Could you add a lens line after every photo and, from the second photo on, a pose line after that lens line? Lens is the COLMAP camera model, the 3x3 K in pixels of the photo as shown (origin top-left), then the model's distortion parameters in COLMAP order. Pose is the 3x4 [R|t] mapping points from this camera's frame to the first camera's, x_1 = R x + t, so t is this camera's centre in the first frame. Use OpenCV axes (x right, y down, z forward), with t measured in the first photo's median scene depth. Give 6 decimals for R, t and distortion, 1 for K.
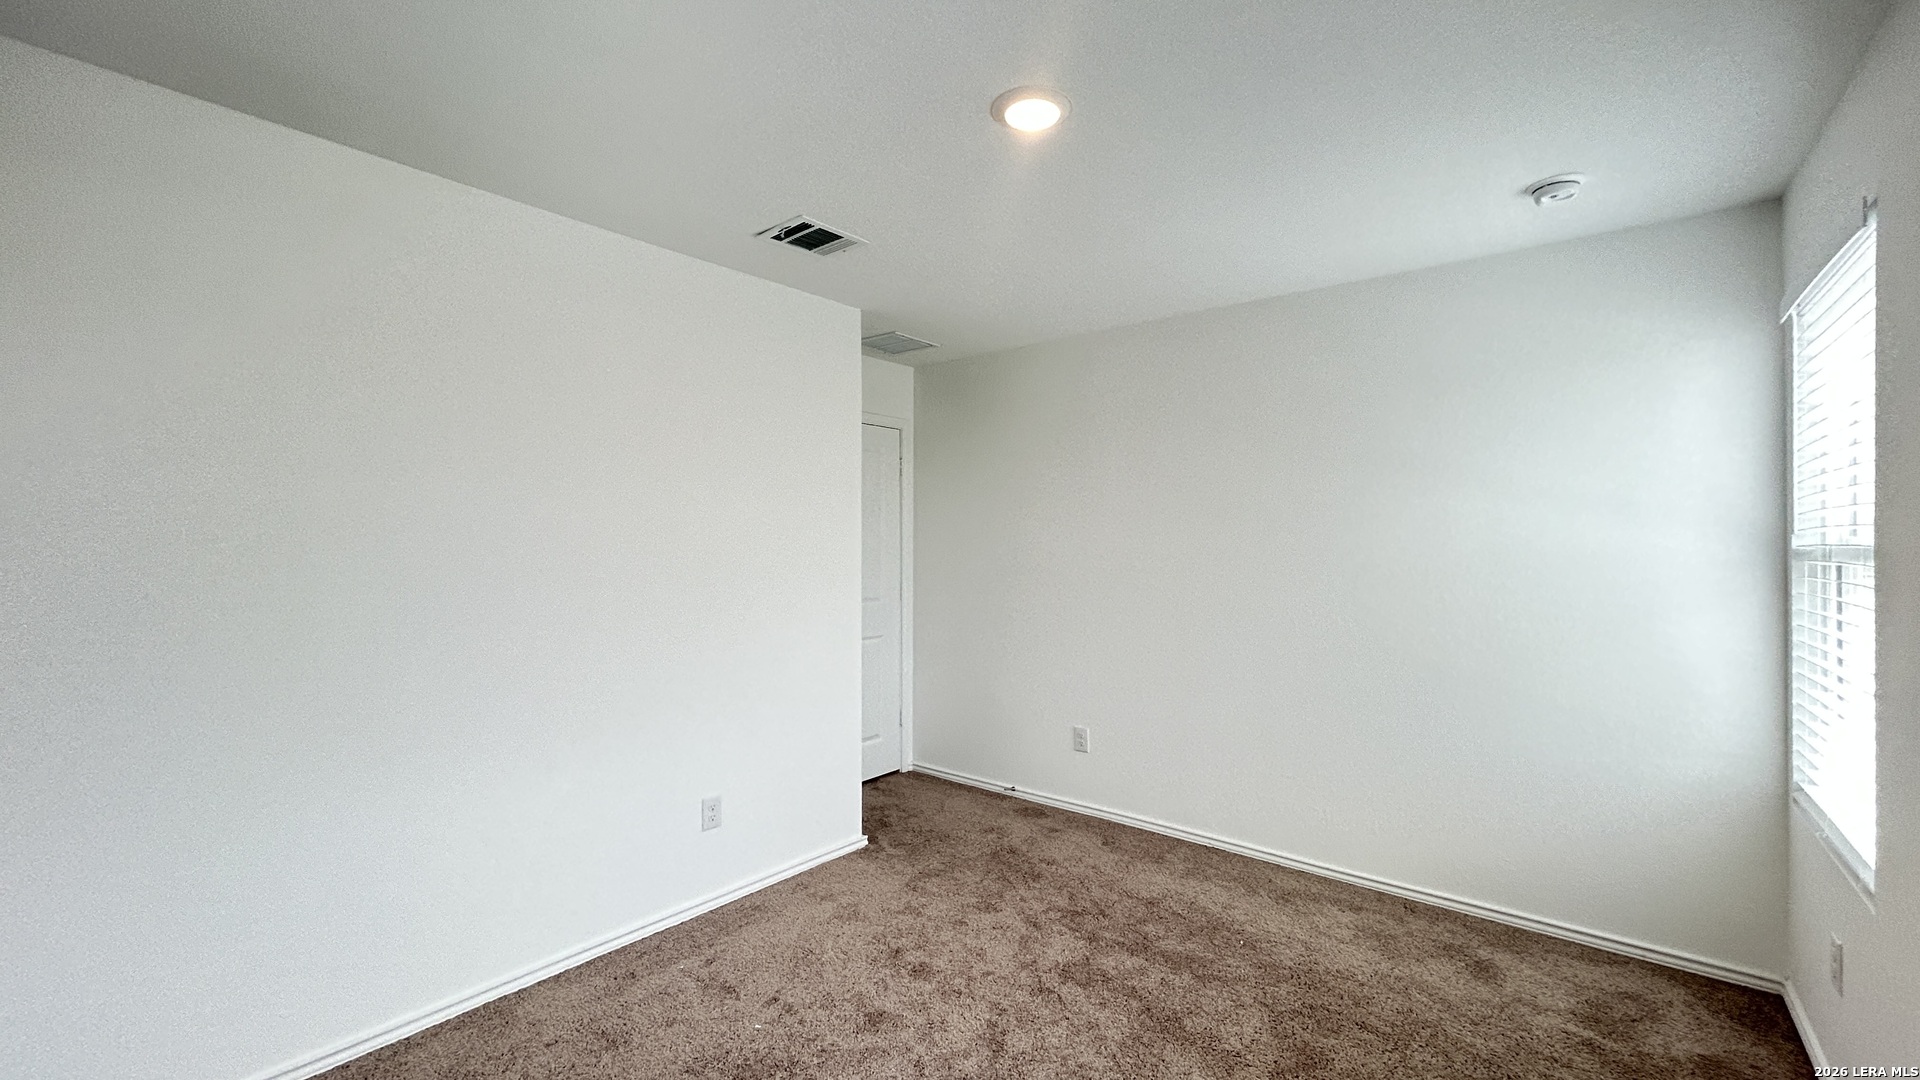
lens RADIAL K [[766.3, 0, 957.0], [0, 766.3, 539.7], [0, 0, 1]] dist [0.001423, -0.000100]
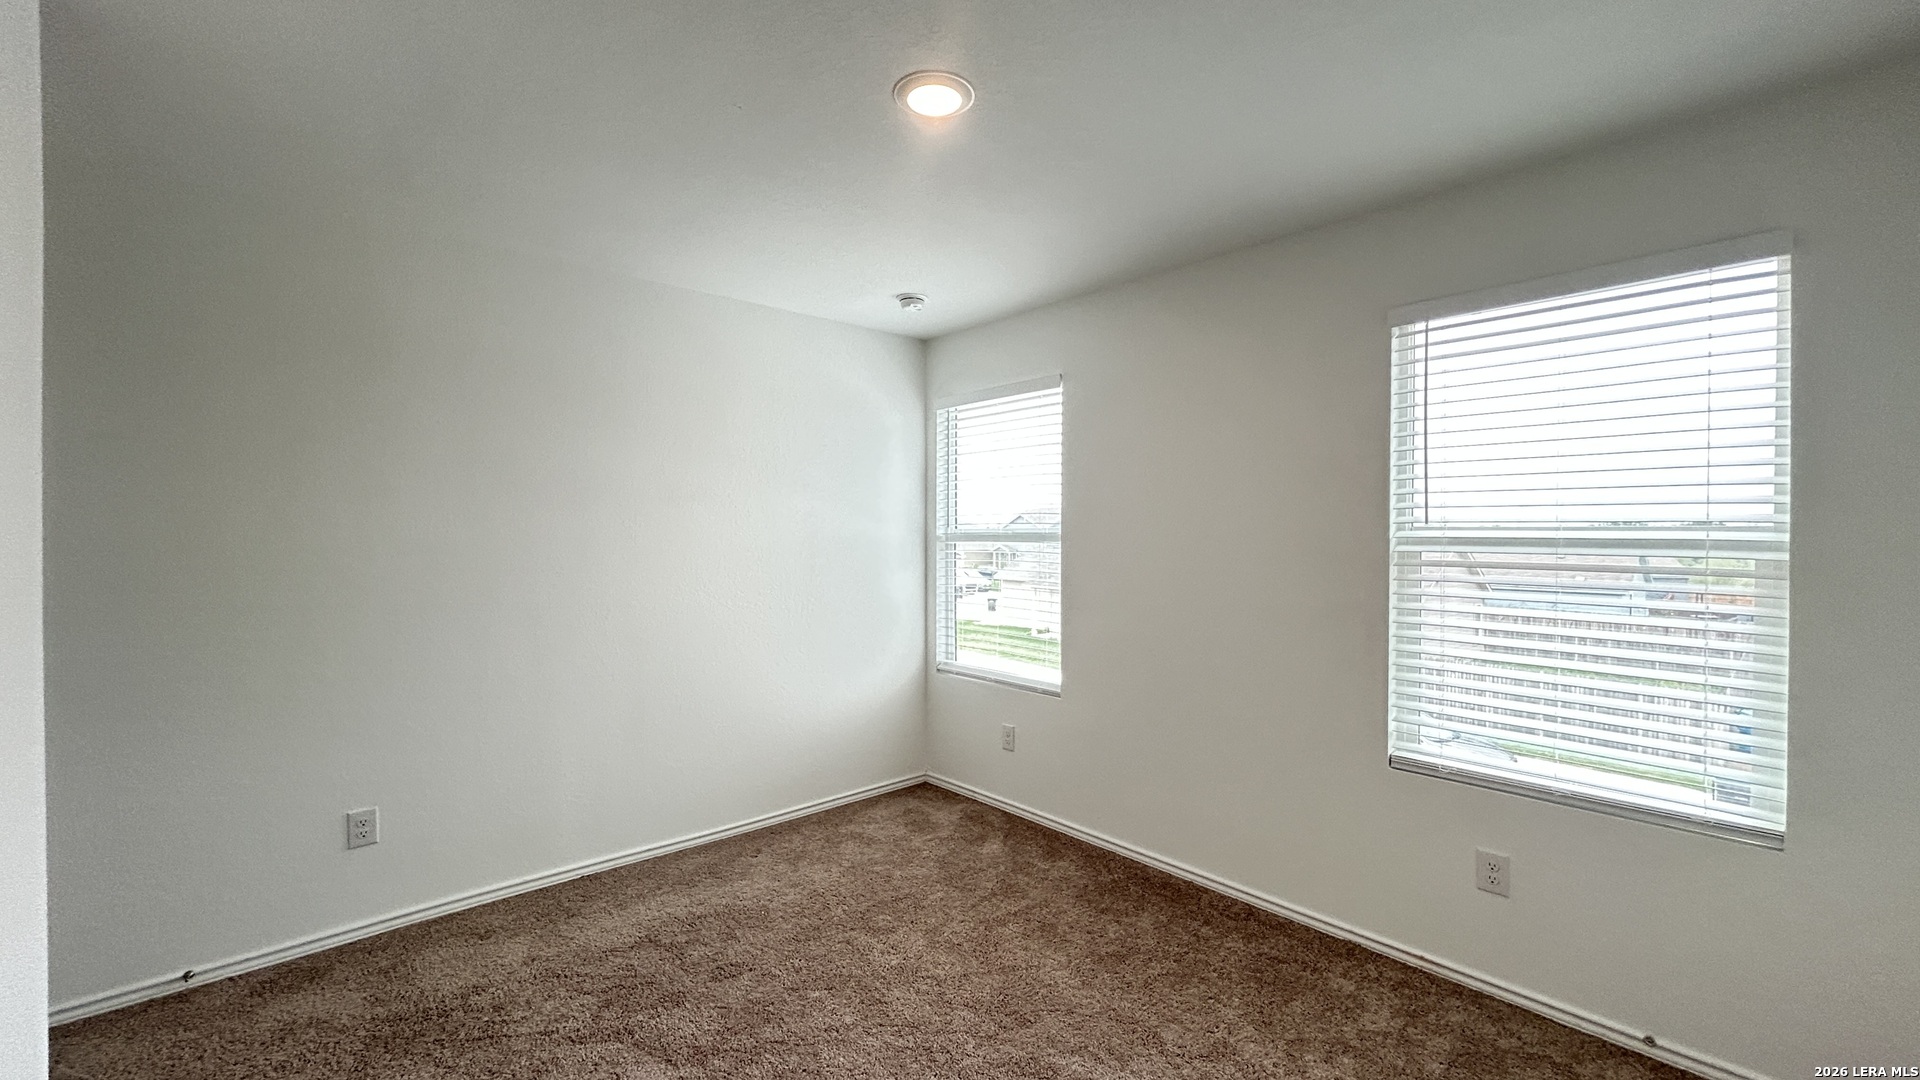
lens RADIAL K [[789.1, 0, 911.6], [0, 789.1, 541.5], [0, 0, 1]] dist [0.015195, -0.000054]
pose [[0.187868, -0.018756, 0.982015, -0.616916], [0.003341, 0.999824, 0.018457, -0.006668], [-0.982189, -0.000186, 0.187898, 0.558858]]
